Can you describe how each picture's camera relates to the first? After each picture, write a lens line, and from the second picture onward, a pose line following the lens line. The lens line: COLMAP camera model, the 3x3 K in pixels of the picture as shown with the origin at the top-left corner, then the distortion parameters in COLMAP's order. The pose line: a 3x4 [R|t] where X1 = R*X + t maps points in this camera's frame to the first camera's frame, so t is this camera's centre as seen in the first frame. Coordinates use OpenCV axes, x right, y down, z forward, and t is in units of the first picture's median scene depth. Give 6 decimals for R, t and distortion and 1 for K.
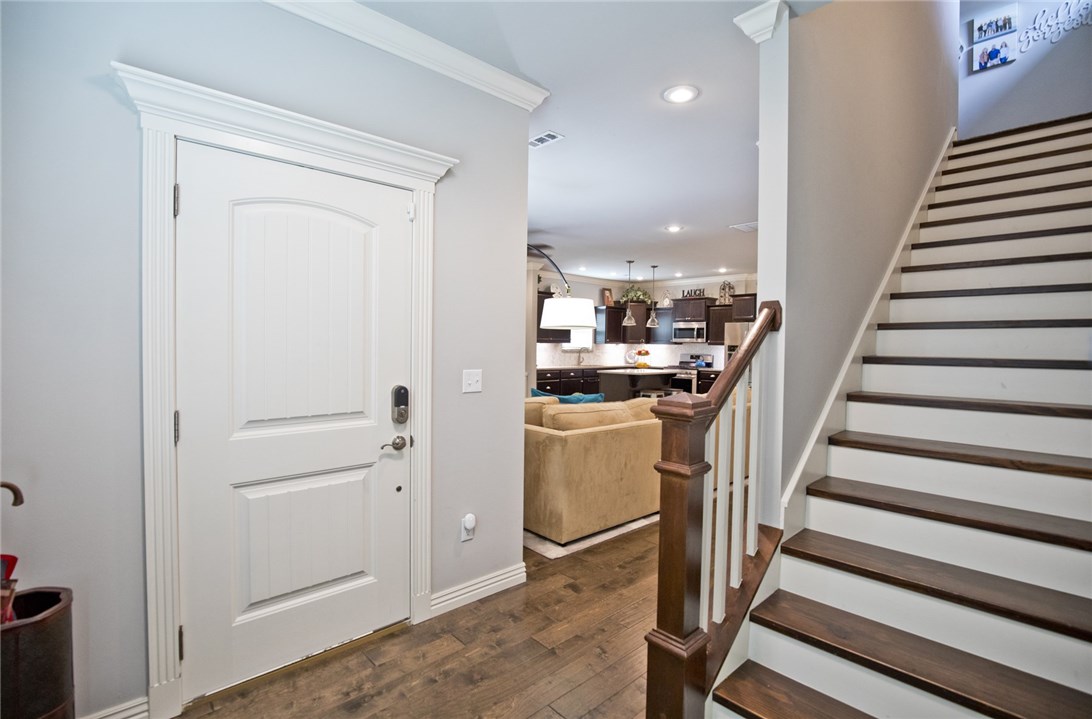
lens RADIAL K [[505.6, 0, 545.8], [0, 505.6, 349.8], [0, 0, 1]] dist [-0.033721, 0.005068]
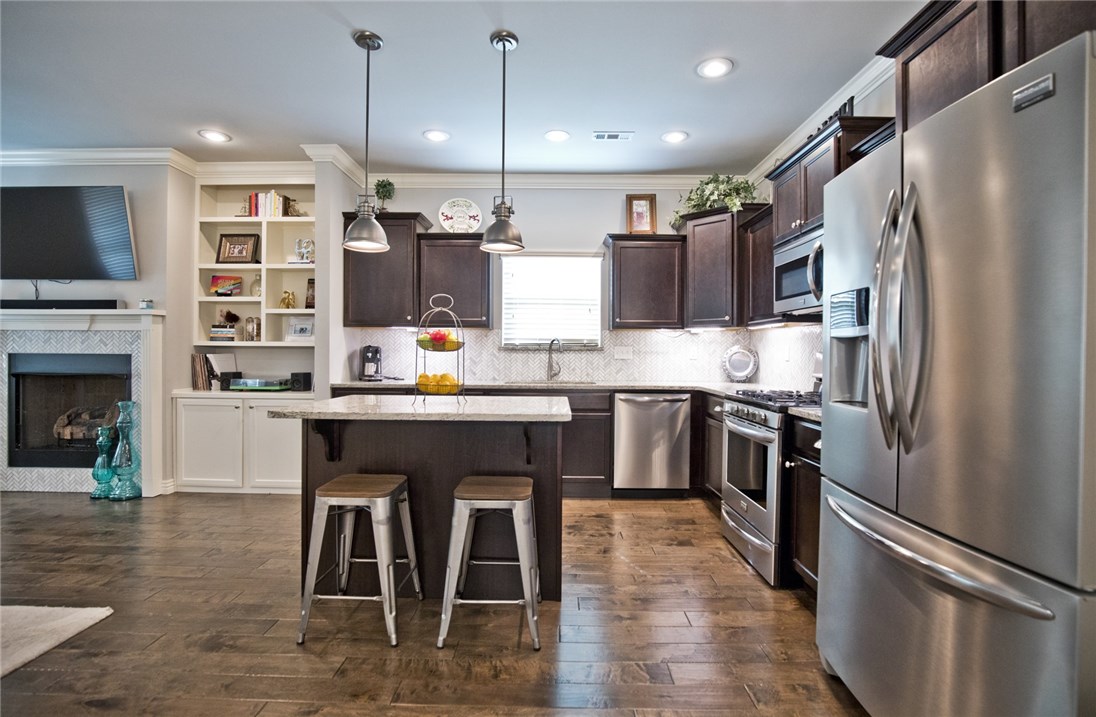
lens RADIAL K [[505.8, 0, 551.4], [0, 505.8, 353.2], [0, 0, 1]] dist [-0.034970, 0.006849]
pose [[0.730131, -0.007176, -0.683270, 0.372883], [-0.006419, 0.999829, -0.017360, 0.014897], [0.683277, 0.017061, 0.729960, 0.709606]]
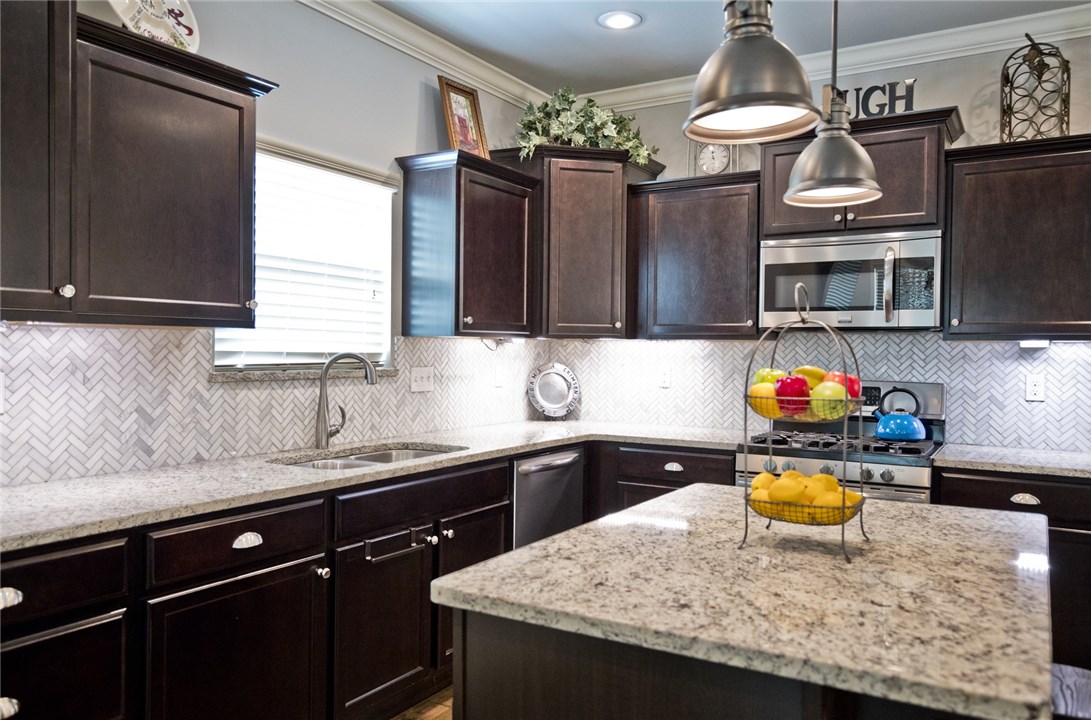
lens RADIAL K [[805.8, 0, 549.5], [0, 805.8, 354.5], [0, 0, 1]] dist [0.020145, 0.003664]
pose [[0.960931, -0.006144, 0.276721, 0.066733], [0.007442, 0.999966, -0.003641, -0.003288], [-0.276689, 0.005558, 0.960943, 0.707551]]
